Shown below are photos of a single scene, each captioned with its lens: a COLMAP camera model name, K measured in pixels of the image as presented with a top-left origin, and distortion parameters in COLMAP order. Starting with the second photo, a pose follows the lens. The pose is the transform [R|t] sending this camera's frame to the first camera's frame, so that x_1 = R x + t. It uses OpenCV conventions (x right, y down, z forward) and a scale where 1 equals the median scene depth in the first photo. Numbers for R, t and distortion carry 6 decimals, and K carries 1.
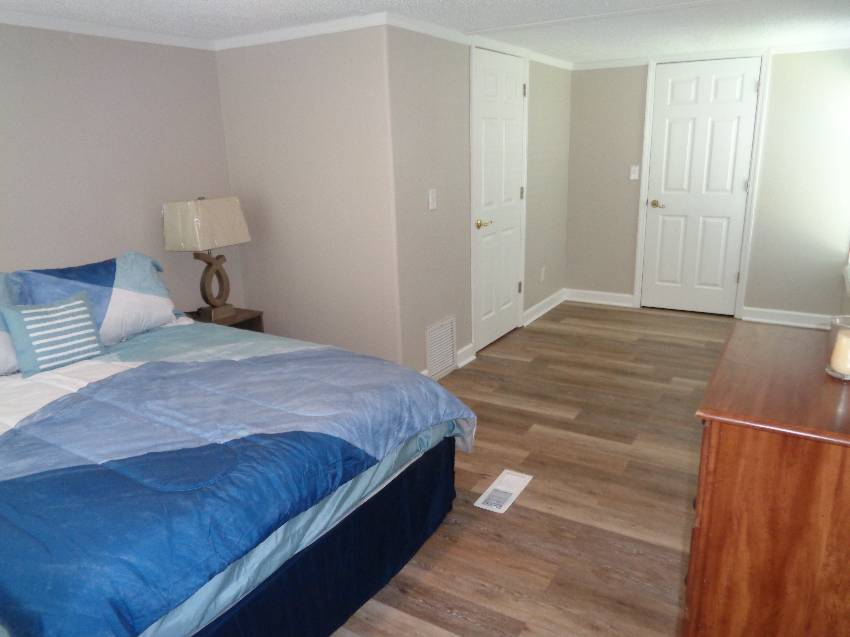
lens RADIAL K [[634.1, 0, 427.2], [0, 634.1, 319.2], [0, 0, 1]] dist [0.004188, -0.000944]
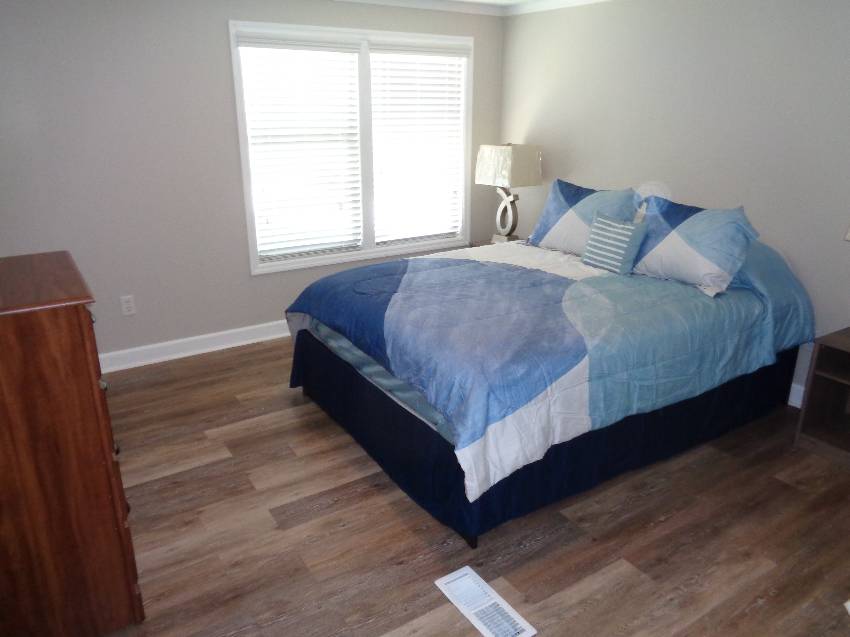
lens RADIAL K [[634.1, 0, 430.0], [0, 634.1, 316.8], [0, 0, 1]] dist [0.004188, -0.000944]
pose [[-0.441768, 0.312907, -0.840792, 0.700821], [-0.228750, 0.866936, 0.442826, -0.335067], [0.867476, 0.387957, -0.311407, 1.147065]]
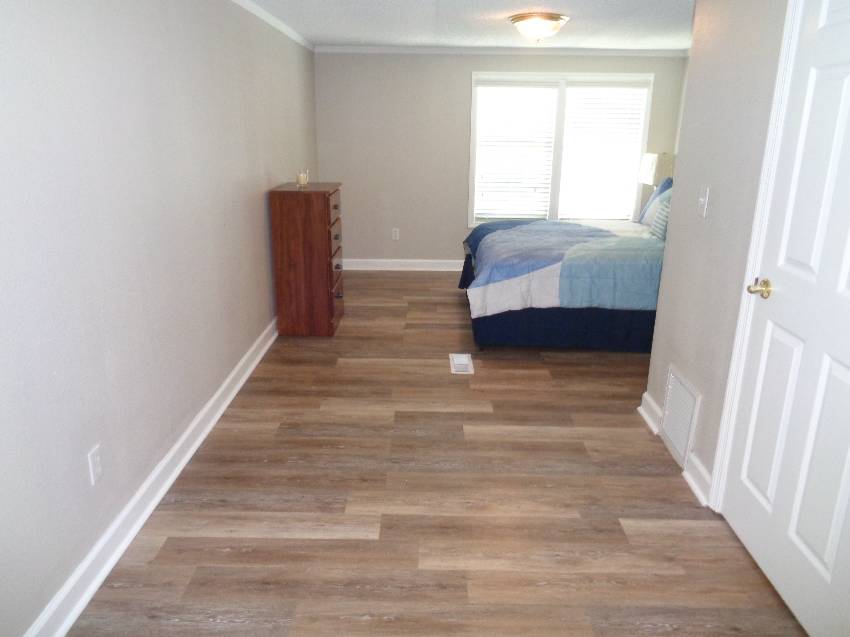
lens RADIAL K [[634.1, 0, 426.4], [0, 634.1, 319.7], [0, 0, 1]] dist [0.004188, -0.000944]
pose [[-0.861938, 0.170182, -0.477599, 0.945990], [-0.122625, 0.844045, 0.522064, -0.611394], [0.491961, 0.508552, -0.706646, 2.118878]]
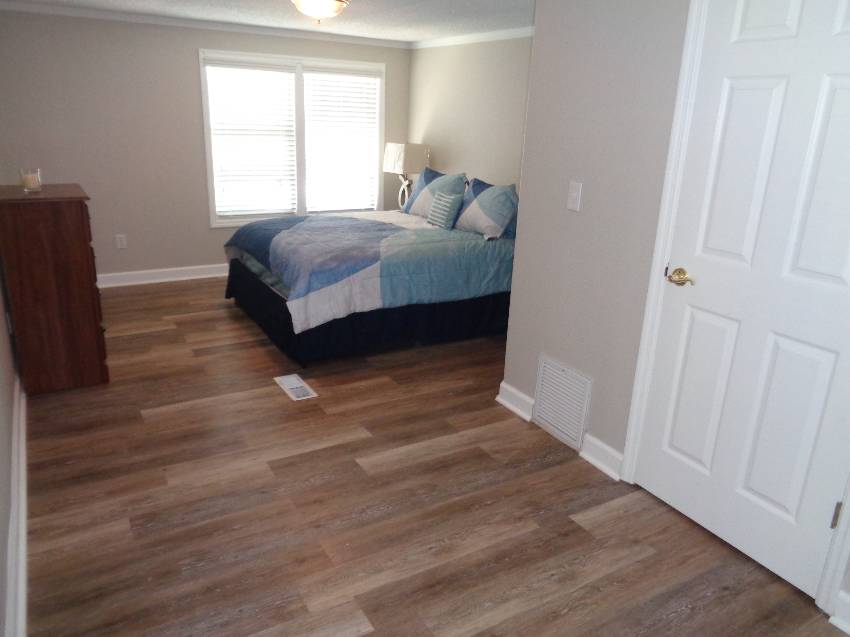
lens RADIAL K [[634.1, 0, 428.8], [0, 634.1, 316.1], [0, 0, 1]] dist [0.004188, -0.000944]
pose [[-0.474683, 0.278938, -0.834787, 1.113016], [-0.258883, 0.862249, 0.435322, -0.519122], [0.841223, 0.422753, -0.337083, 1.749171]]
